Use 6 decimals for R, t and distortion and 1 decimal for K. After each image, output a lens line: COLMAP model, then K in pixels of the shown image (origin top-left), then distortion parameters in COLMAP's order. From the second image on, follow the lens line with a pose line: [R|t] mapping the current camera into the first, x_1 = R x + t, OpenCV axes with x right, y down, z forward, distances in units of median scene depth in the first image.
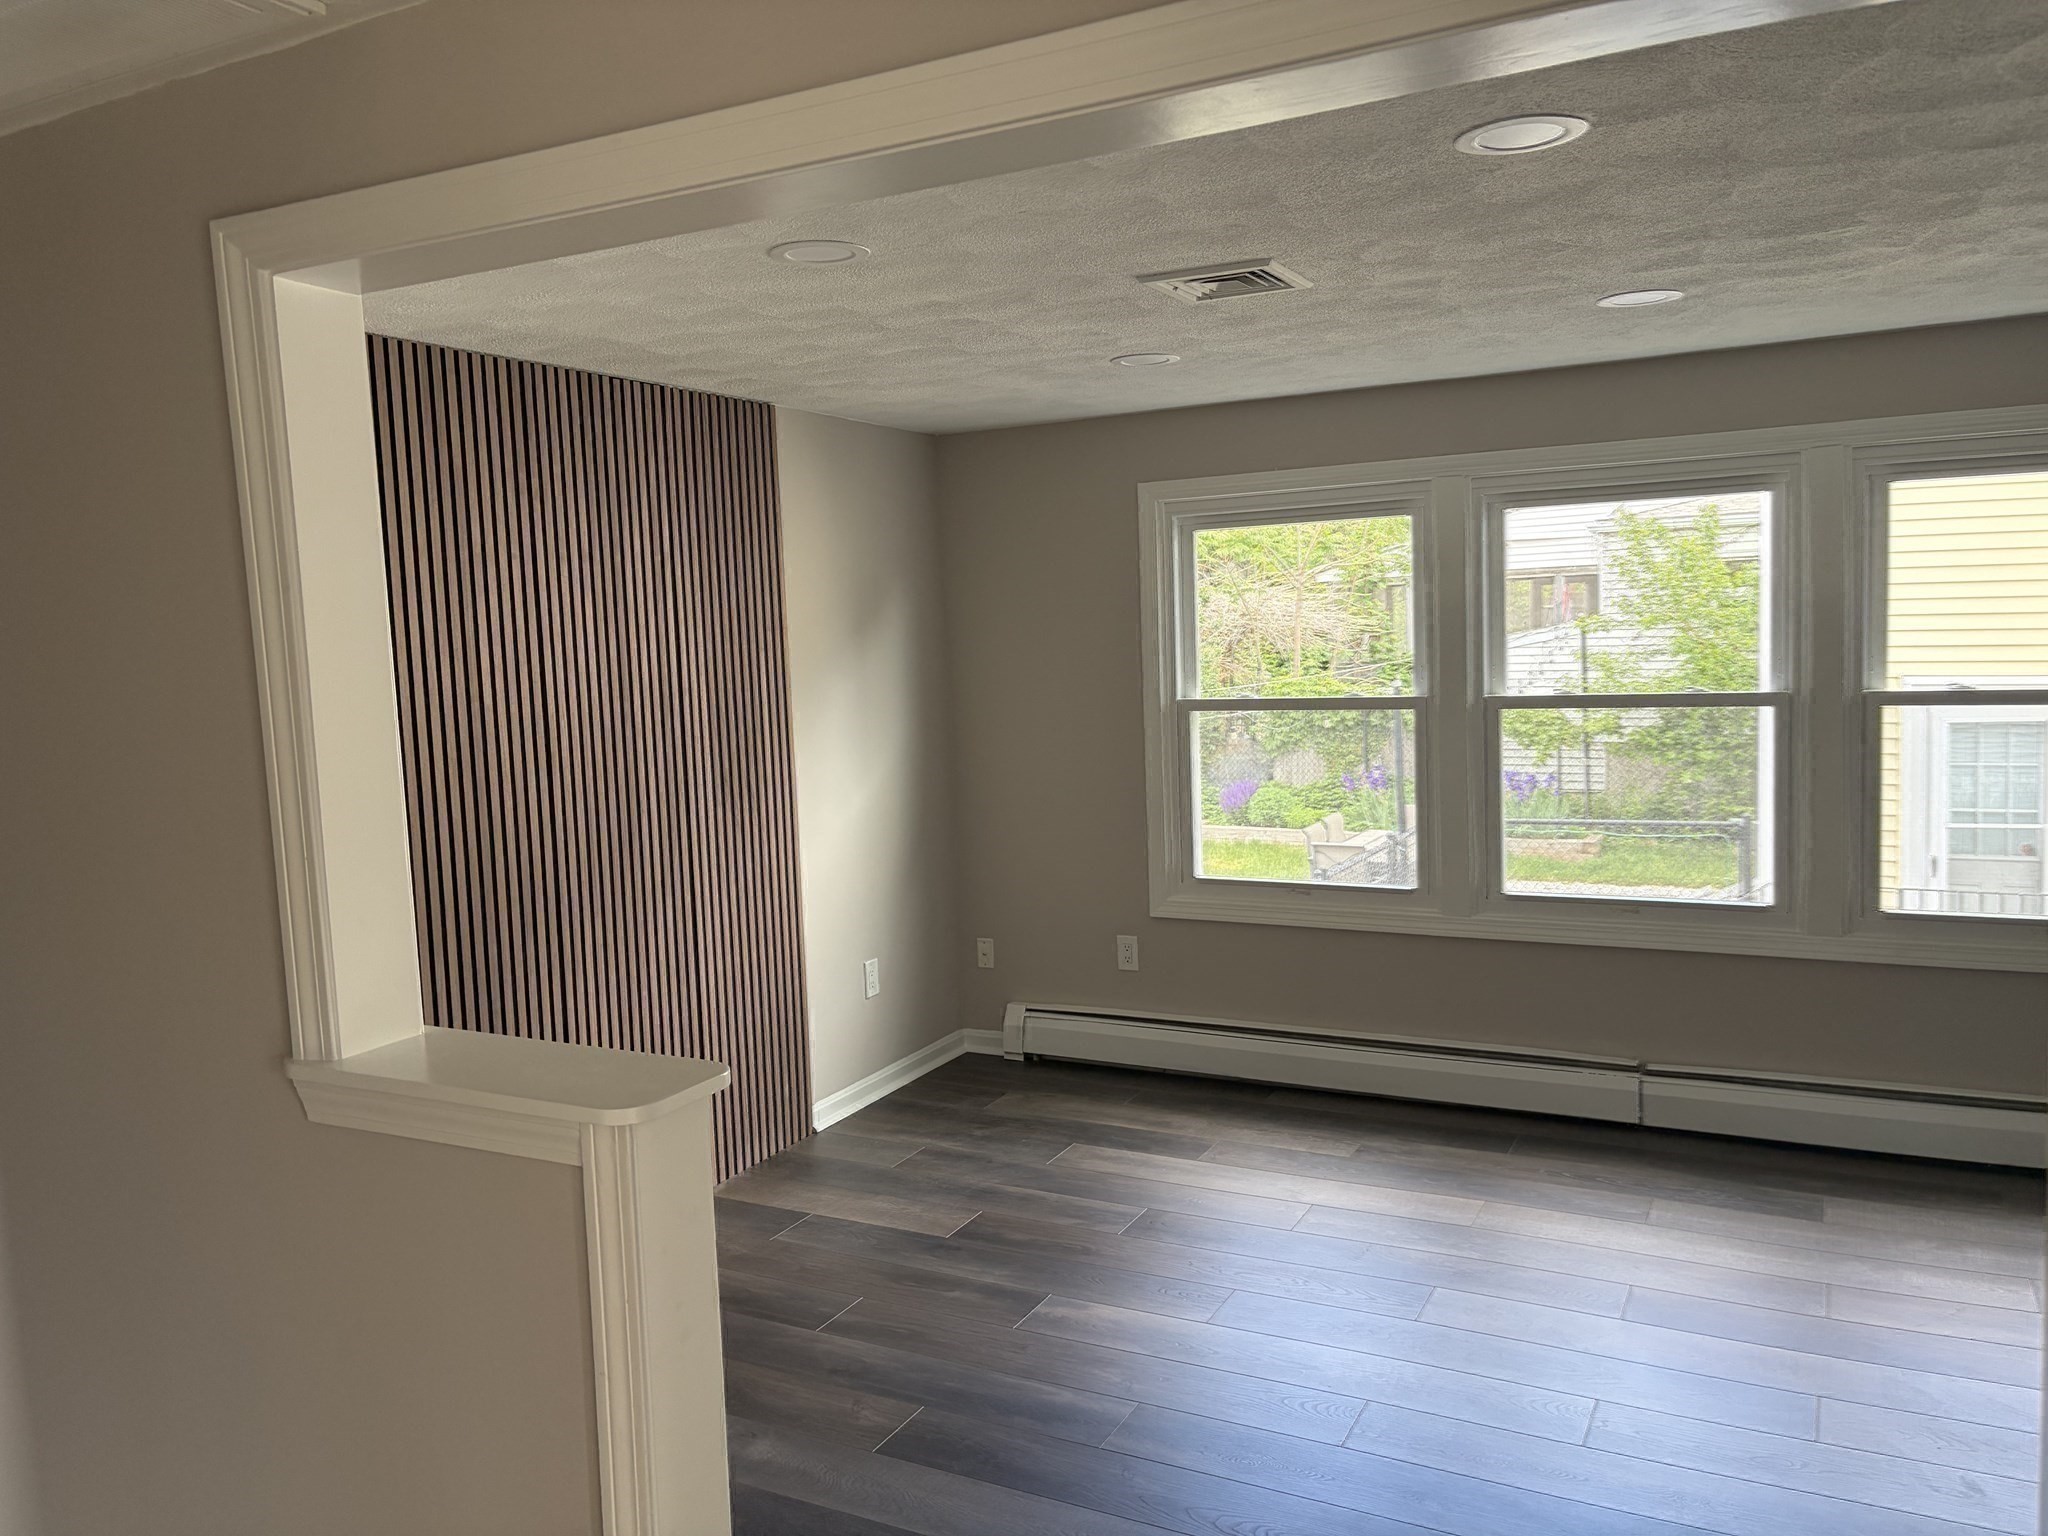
lens RADIAL K [[1559.1, 0, 1040.0], [0, 1559.1, 752.3], [0, 0, 1]] dist [0.053803, -0.047979]
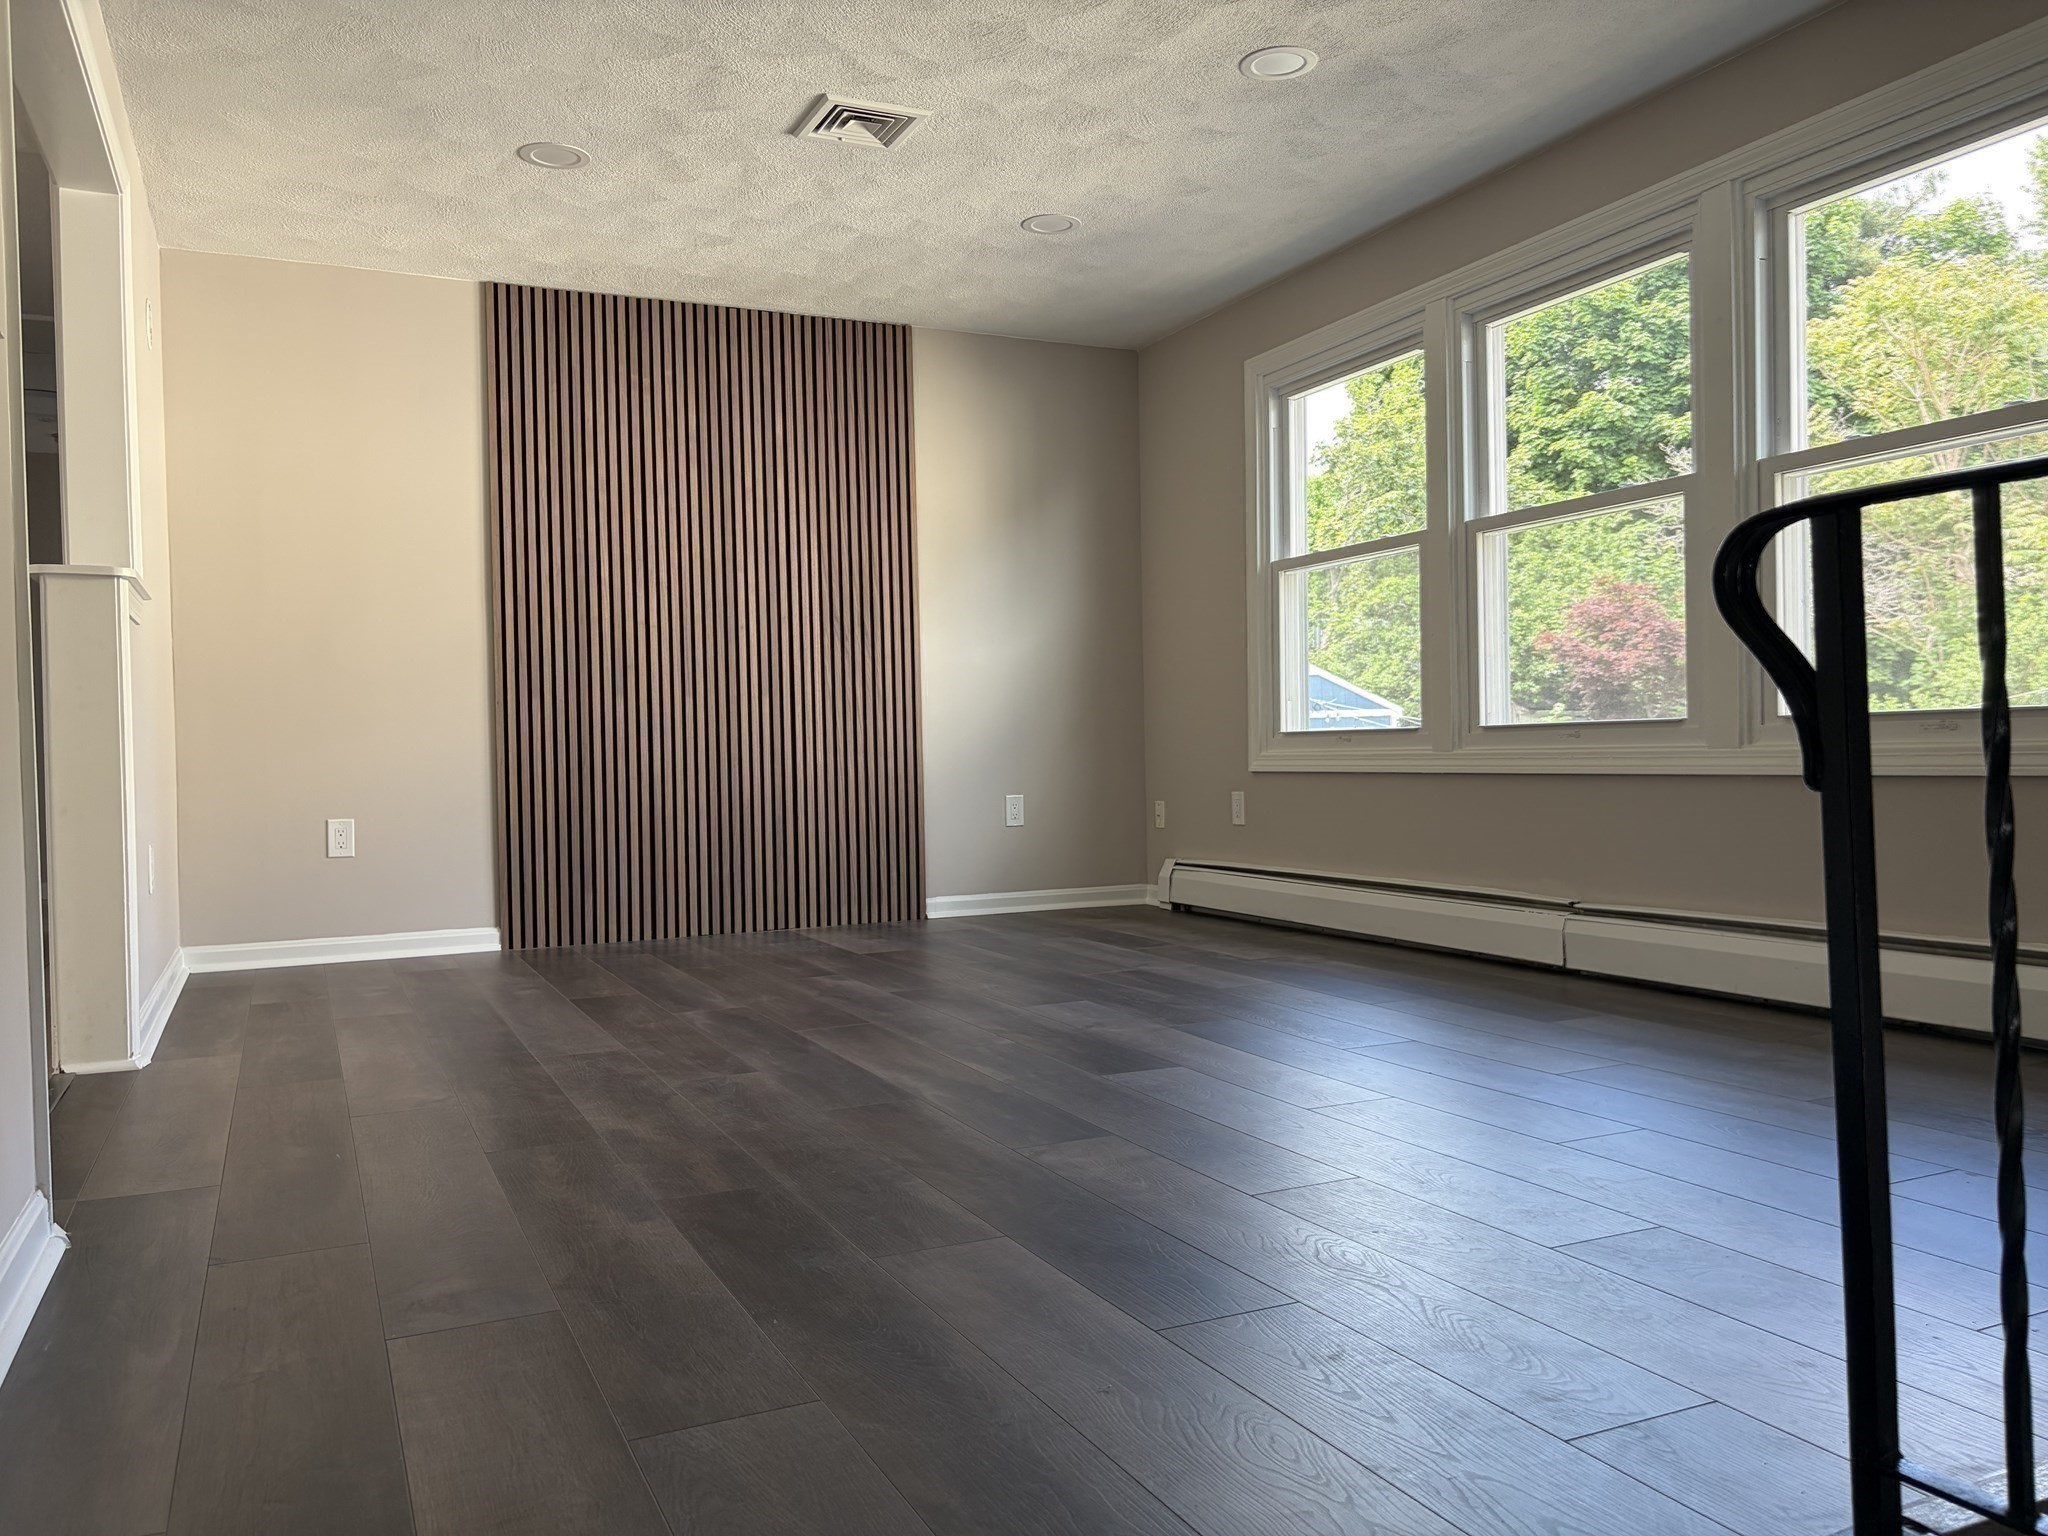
lens RADIAL K [[1559.1, 0, 1004.5], [0, 1559.1, 761.8], [0, 0, 1]] dist [0.053803, -0.047979]
pose [[0.792639, 0.025405, -0.609162, 0.682505], [-0.057735, 0.997769, -0.033514, 0.168903], [0.606951, 0.061735, 0.792338, 0.076142]]
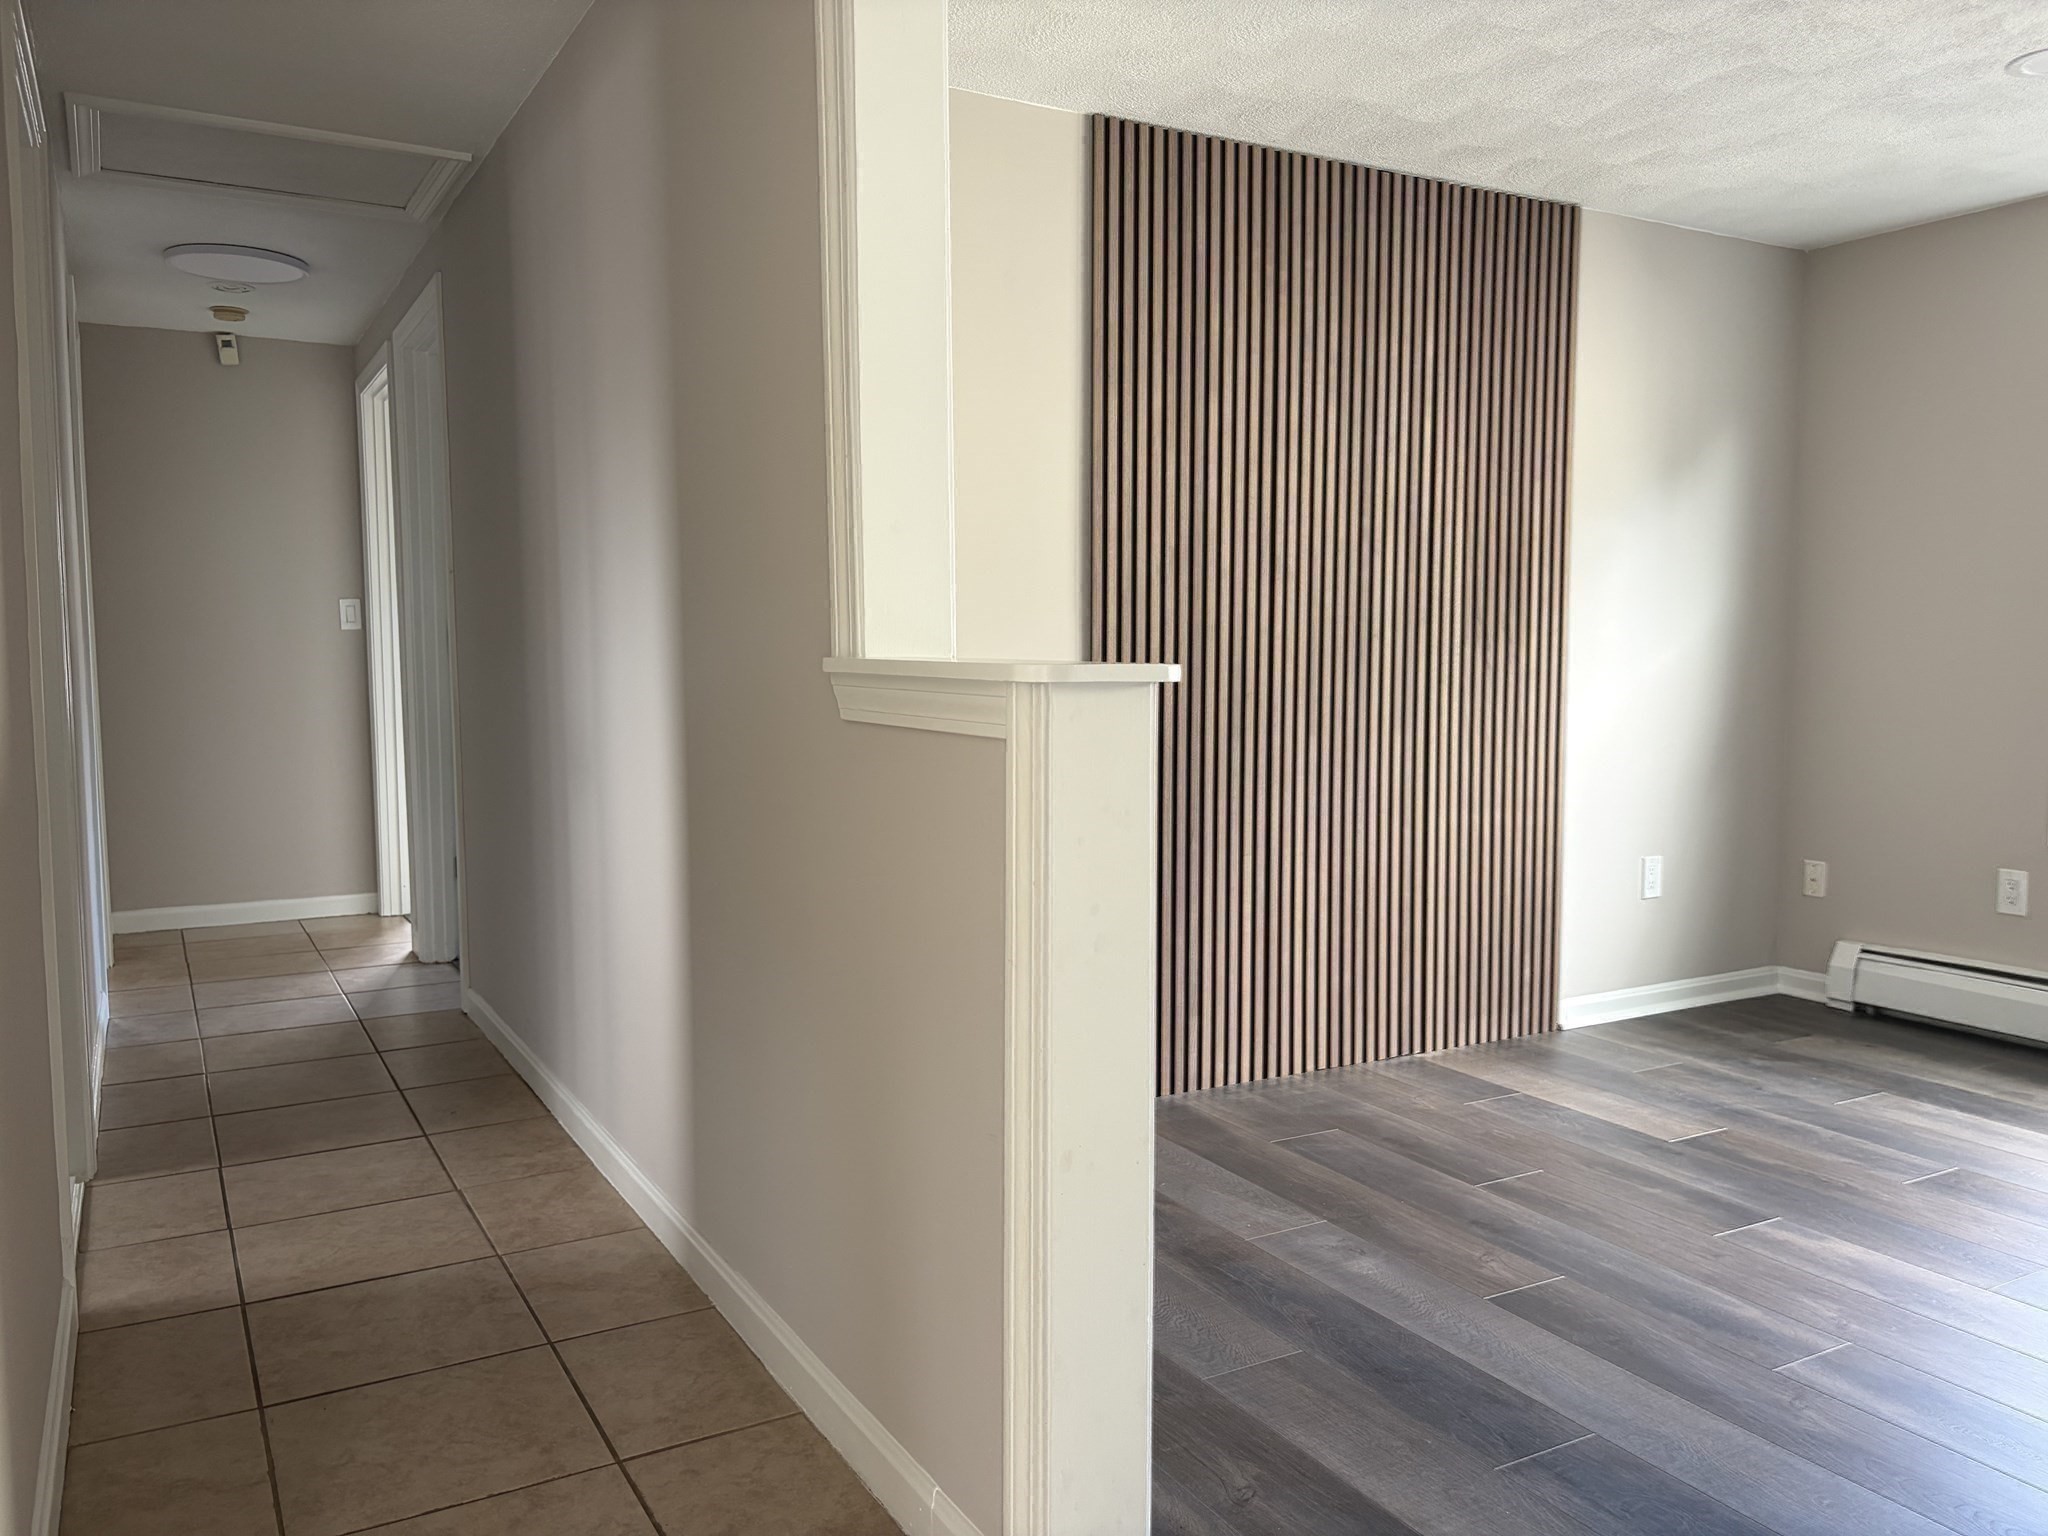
lens RADIAL K [[1559.1, 0, 1034.7], [0, 1559.1, 758.6], [0, 0, 1]] dist [0.053803, -0.047979]
pose [[0.836399, 0.078460, -0.542477, 0.084461], [-0.076765, 0.996715, 0.025801, 0.094550], [0.542719, 0.020063, 0.839675, 0.089168]]
